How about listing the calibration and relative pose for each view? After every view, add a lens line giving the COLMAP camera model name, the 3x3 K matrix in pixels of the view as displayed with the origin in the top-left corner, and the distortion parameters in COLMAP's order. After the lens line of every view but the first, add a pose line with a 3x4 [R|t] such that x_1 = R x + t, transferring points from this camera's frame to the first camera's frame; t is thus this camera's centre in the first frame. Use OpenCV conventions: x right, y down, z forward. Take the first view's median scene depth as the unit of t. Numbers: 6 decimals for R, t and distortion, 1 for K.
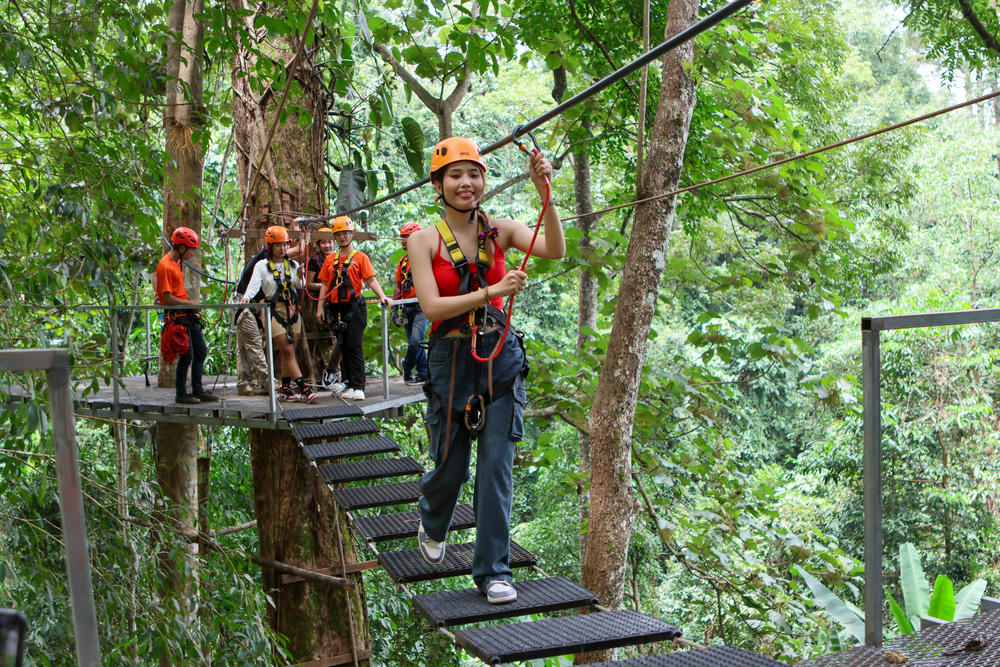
lens RADIAL K [[1090.1, 0, 502.4], [0, 1090.1, 326.9], [0, 0, 1]] dist [-0.099753, 0.068499]
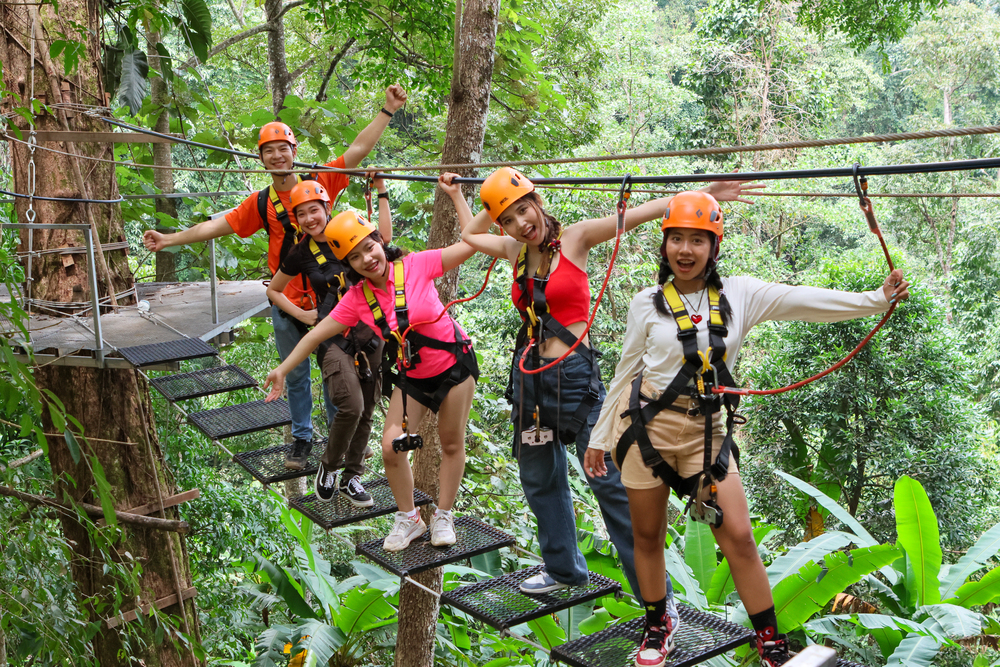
lens RADIAL K [[1090.1, 0, 502.4], [0, 1090.1, 326.9], [0, 0, 1]] dist [-0.099753, 0.068499]
pose [[0.947318, -0.036444, 0.318214, -0.144302], [-0.008500, 0.990295, 0.138719, -0.049921], [-0.320181, -0.134116, 0.937815, 0.066905]]
